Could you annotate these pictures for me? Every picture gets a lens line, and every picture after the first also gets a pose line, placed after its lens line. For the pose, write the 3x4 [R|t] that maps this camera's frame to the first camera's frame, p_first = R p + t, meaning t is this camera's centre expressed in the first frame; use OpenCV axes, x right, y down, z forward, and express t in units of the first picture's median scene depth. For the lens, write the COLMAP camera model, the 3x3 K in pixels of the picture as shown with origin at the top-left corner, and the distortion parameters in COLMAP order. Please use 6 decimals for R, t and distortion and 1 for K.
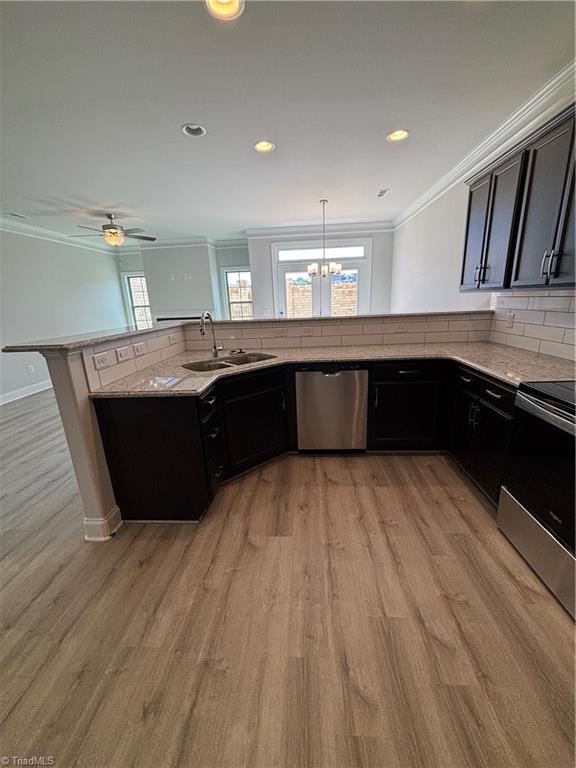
lens RADIAL K [[310.3, 0, 288.0], [0, 310.3, 384.0], [0, 0, 1]] dist [0.007630, 0.000137]
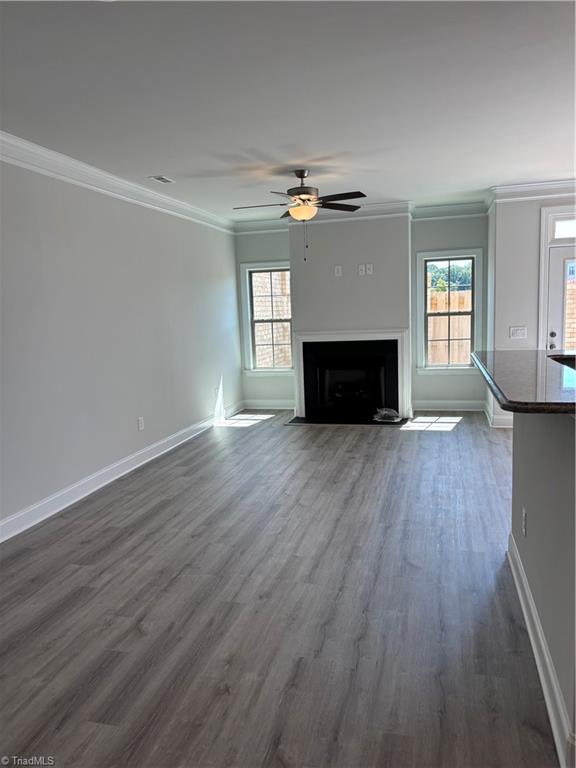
lens RADIAL K [[577.3, 0, 289.7], [0, 577.3, 396.0], [0, 0, 1]] dist [0.012762, -0.009755]
pose [[0.981680, 0.031816, -0.187859, -0.498045], [-0.052435, 0.993001, -0.105826, 0.000493], [0.183178, 0.113738, 0.976478, -0.042688]]
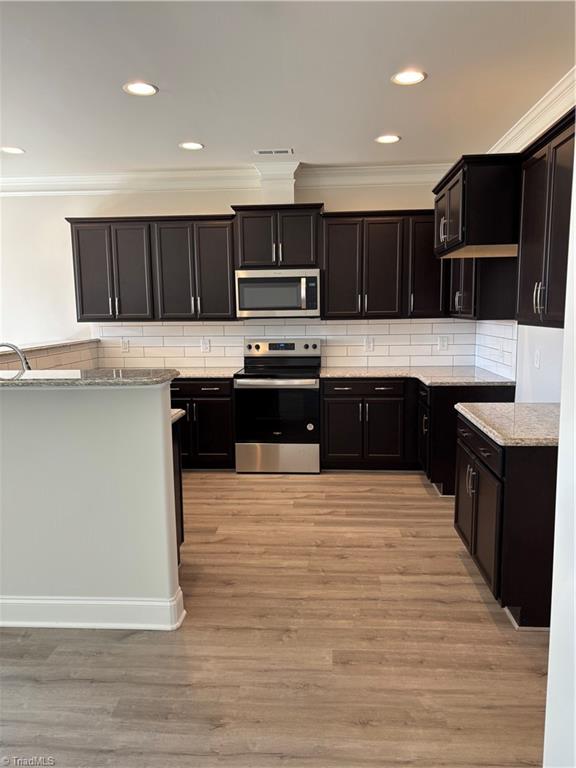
lens RADIAL K [[577.3, 0, 289.7], [0, 577.3, 396.0], [0, 0, 1]] dist [0.012762, -0.009755]
pose [[0.006229, -0.108191, 0.994111, -1.049092], [0.277675, 0.955221, 0.102219, -0.056736], [-0.960655, 0.275403, 0.035992, 0.279874]]
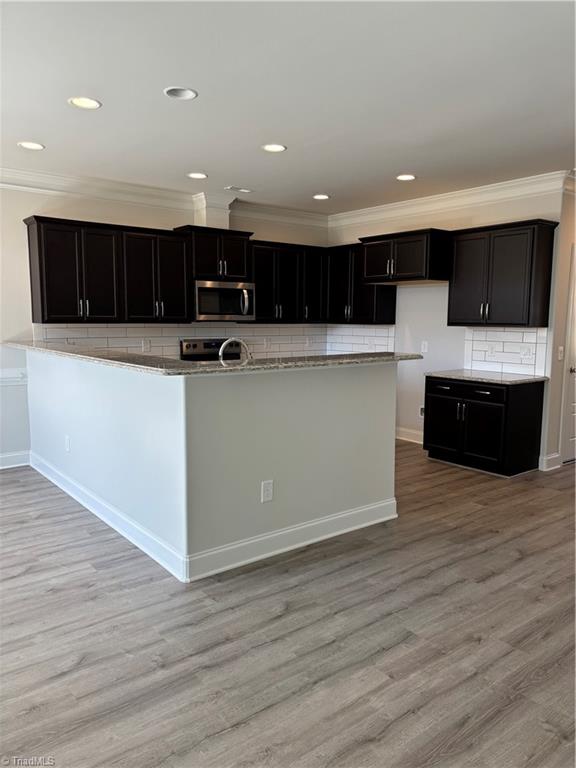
lens RADIAL K [[577.3, 0, 289.7], [0, 577.3, 396.0], [0, 0, 1]] dist [0.012762, -0.009755]
pose [[-0.667332, -0.066686, 0.741769, -1.049941], [0.214576, 0.936534, 0.277239, -0.335720], [-0.713179, 0.344176, -0.610670, 1.316270]]
